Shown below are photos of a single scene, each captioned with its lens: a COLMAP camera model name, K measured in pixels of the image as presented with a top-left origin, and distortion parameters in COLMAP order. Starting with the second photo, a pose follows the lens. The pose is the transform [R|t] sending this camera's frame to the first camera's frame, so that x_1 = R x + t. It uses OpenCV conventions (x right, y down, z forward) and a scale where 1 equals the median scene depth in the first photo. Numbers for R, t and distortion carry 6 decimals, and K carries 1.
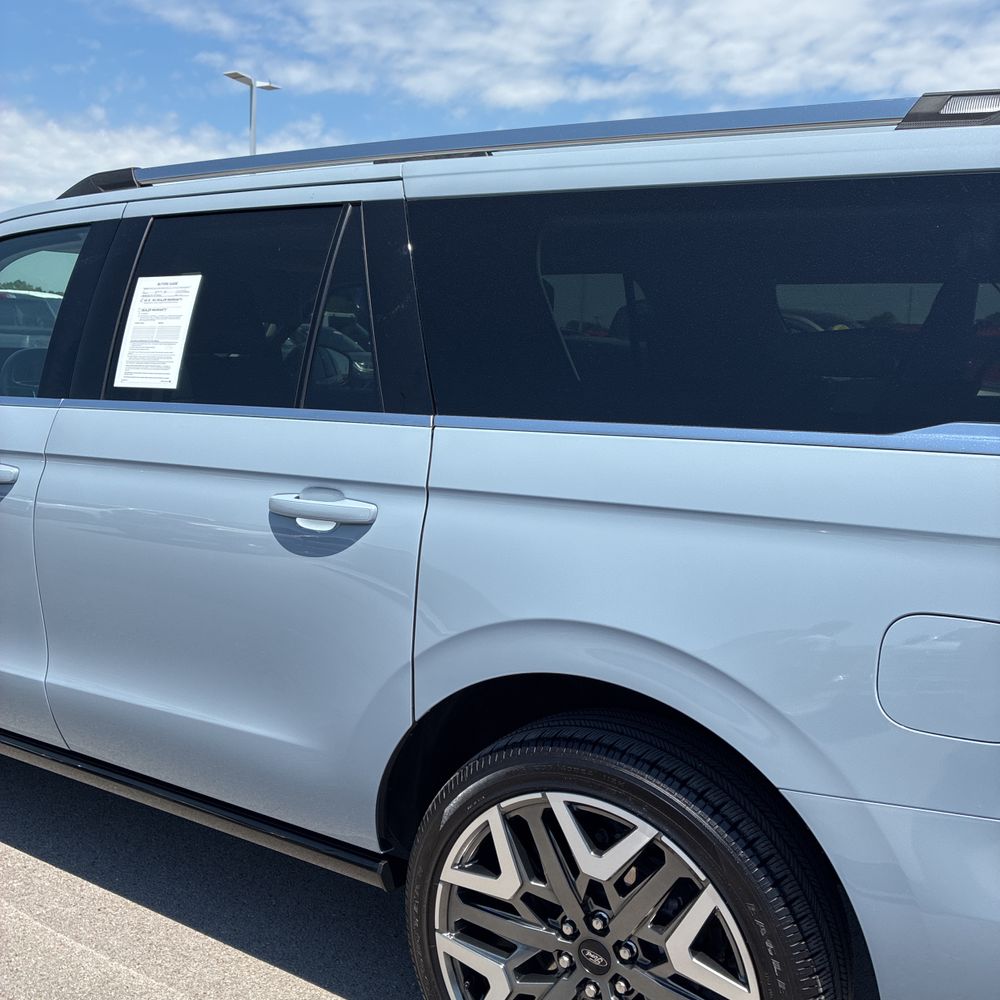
lens RADIAL K [[1020.1, 0, 496.1], [0, 1020.1, 500.4], [0, 0, 1]] dist [0.025016, 0.000000]
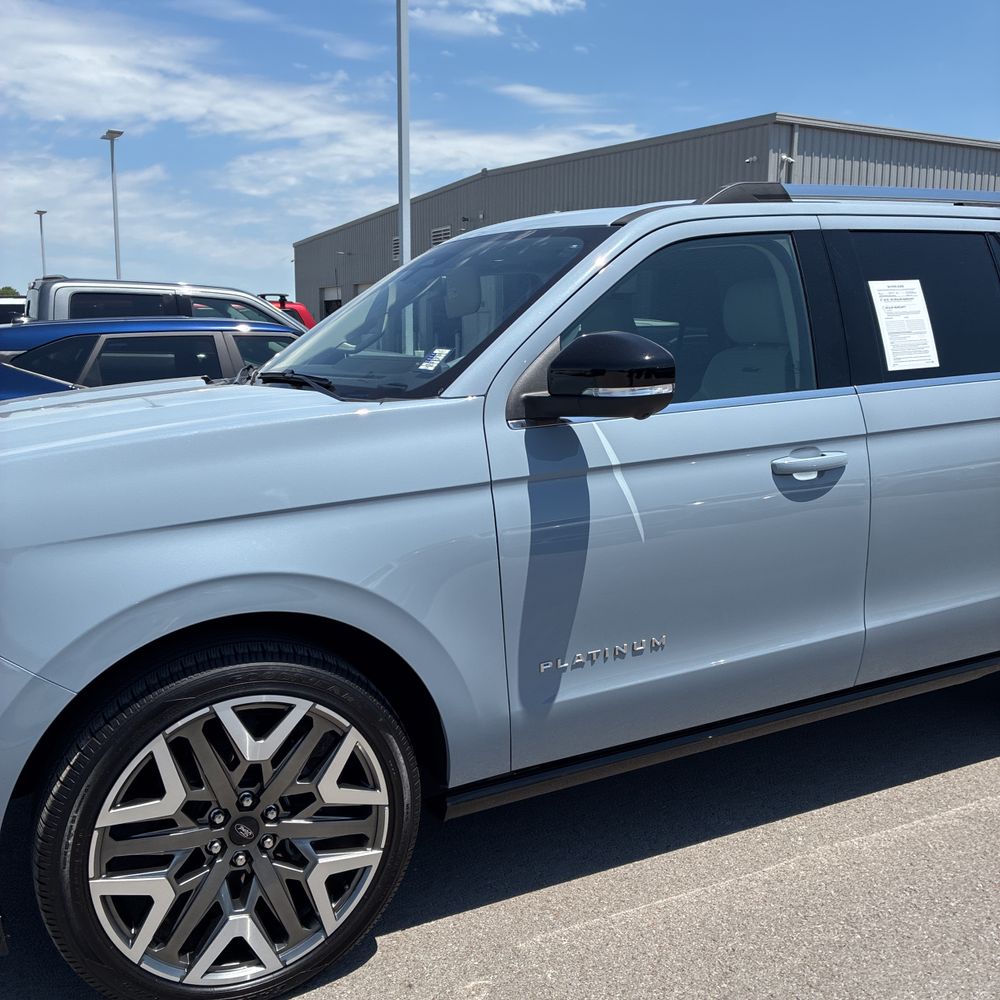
lens RADIAL K [[1020.1, 0, 498.9], [0, 1020.1, 493.2], [0, 0, 1]] dist [0.025016, 0.000000]
pose [[0.519940, -0.090520, 0.849393, -0.742772], [0.059381, 0.995794, 0.069773, -0.015944], [-0.852136, 0.014161, 0.523128, 0.110995]]
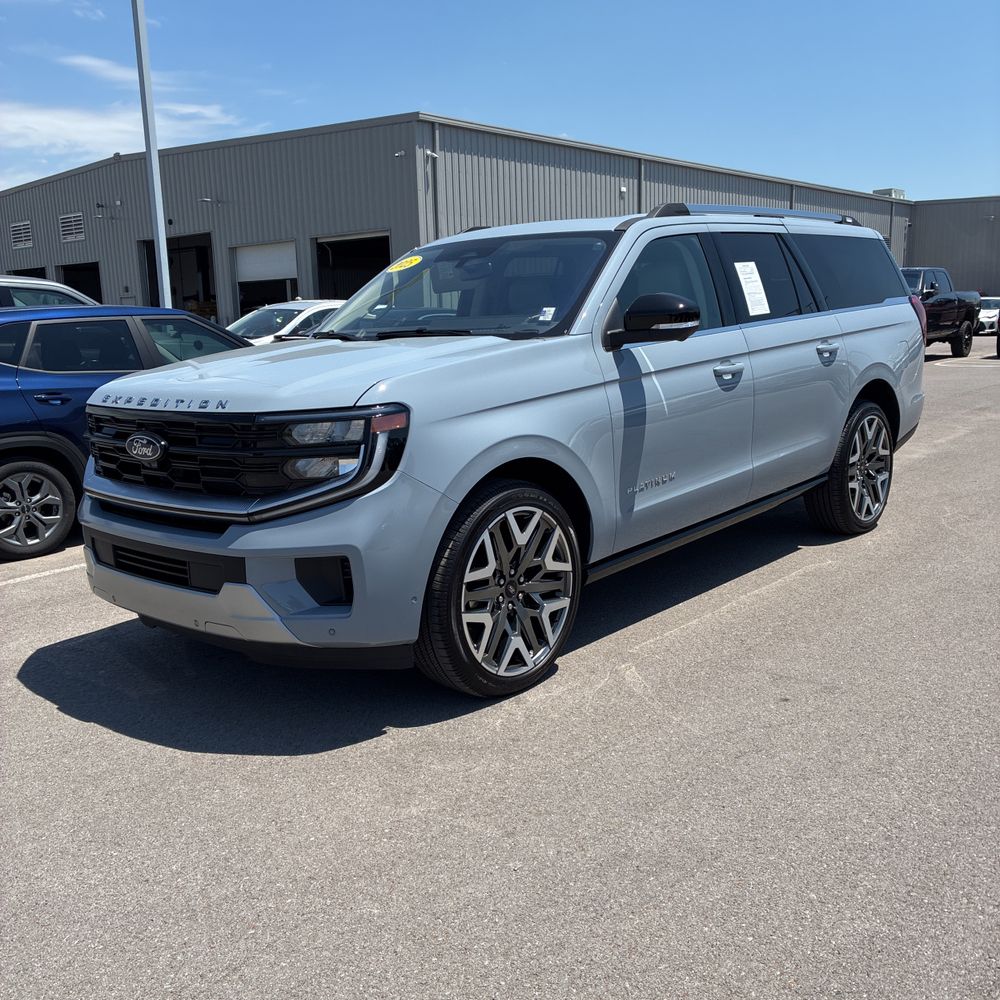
lens RADIAL K [[1020.1, 0, 494.8], [0, 1020.1, 506.8], [0, 0, 1]] dist [0.025016, 0.000000]
pose [[0.175889, -0.147111, 0.973356, -1.914715], [0.119281, 0.984670, 0.127266, 0.014940], [-0.977157, 0.093718, 0.190741, 0.629876]]
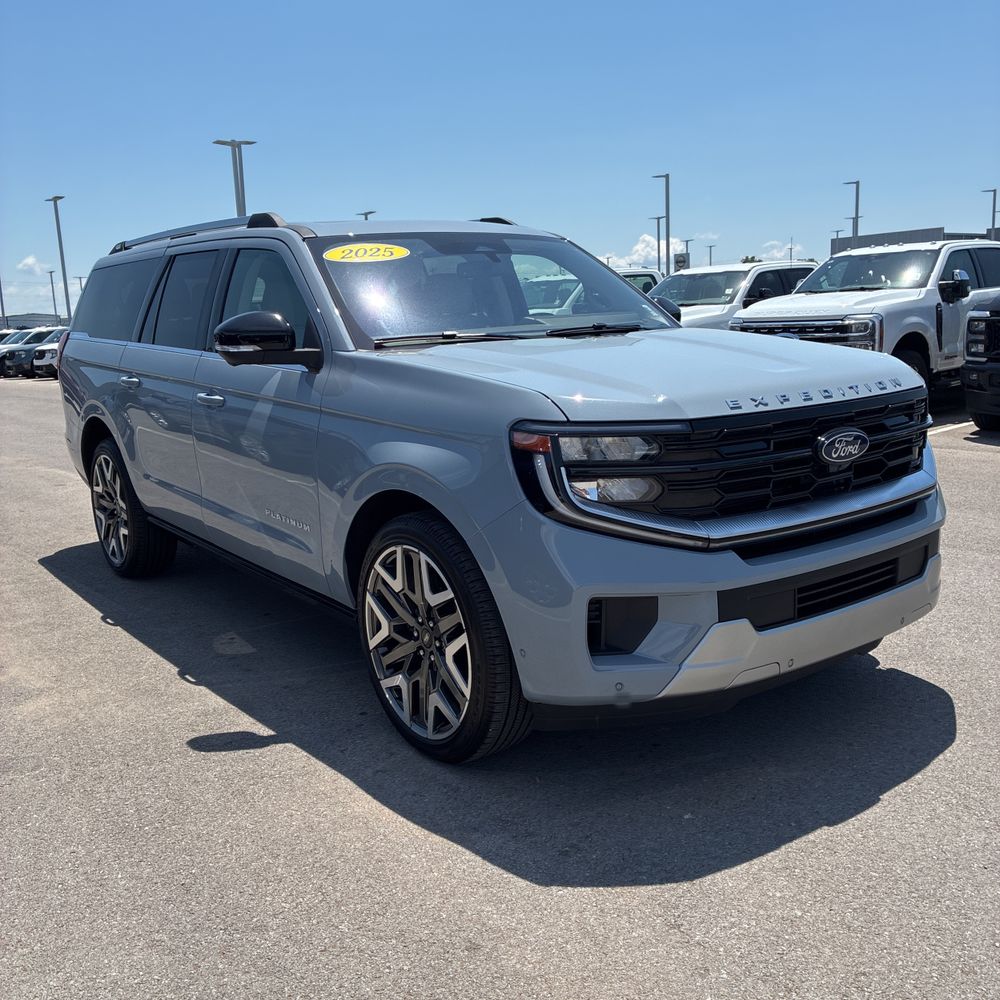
lens RADIAL K [[1020.1, 0, 497.8], [0, 1020.1, 504.0], [0, 0, 1]] dist [0.025016, 0.000000]
pose [[-0.925378, 0.013035, 0.378821, -0.159692], [0.116744, 0.960627, 0.252125, -0.328835], [-0.360619, 0.277536, -0.890465, 3.424093]]
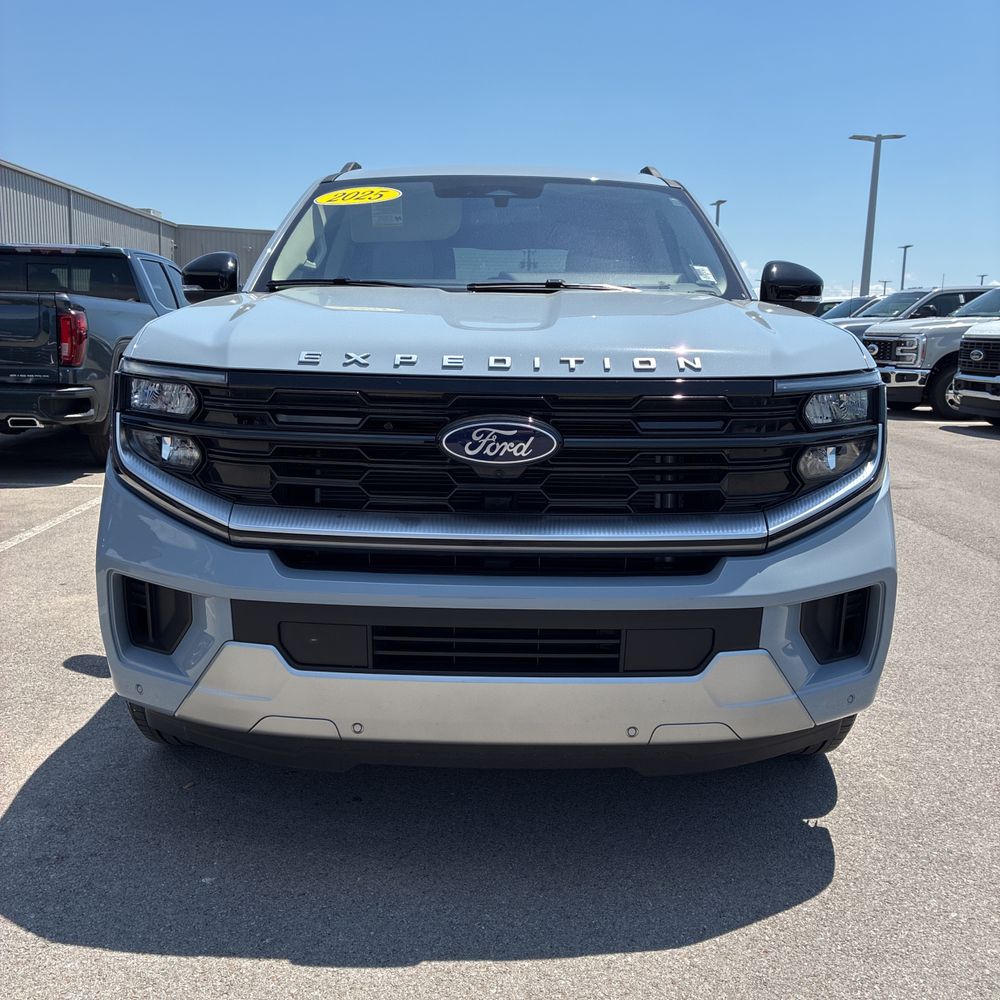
lens RADIAL K [[1020.1, 0, 495.7], [0, 1020.1, 498.6], [0, 0, 1]] dist [0.025016, 0.000000]
pose [[-0.519201, -0.109036, 0.847668, -1.021474], [0.082446, 0.980813, 0.176662, -0.066259], [-0.850666, 0.161610, -0.500249, 2.266249]]
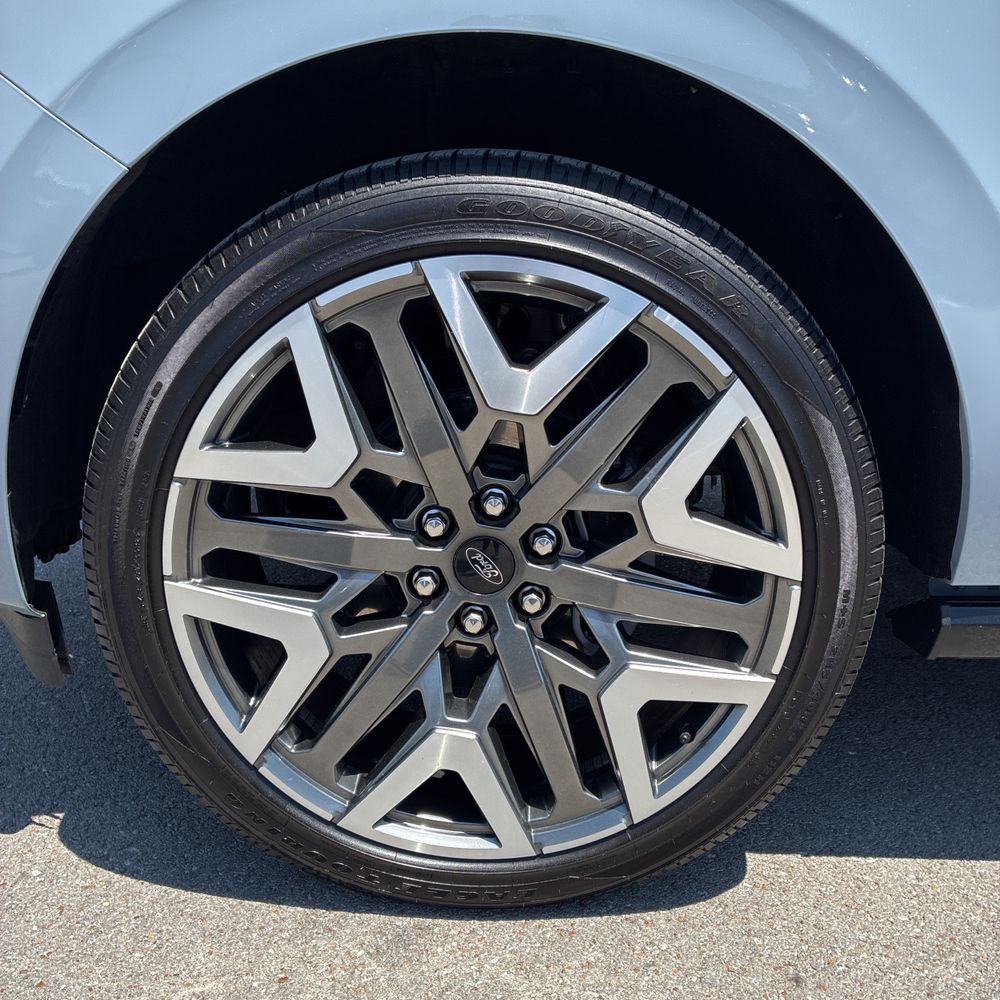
lens RADIAL K [[1020.1, 0, 504.0], [0, 1020.1, 495.4], [0, 0, 1]] dist [0.025016, 0.000000]
pose [[0.855742, -0.078761, 0.511372, -0.187095], [-0.012828, 0.984813, 0.173146, 0.310254], [-0.517243, -0.154728, 0.841735, 0.522060]]
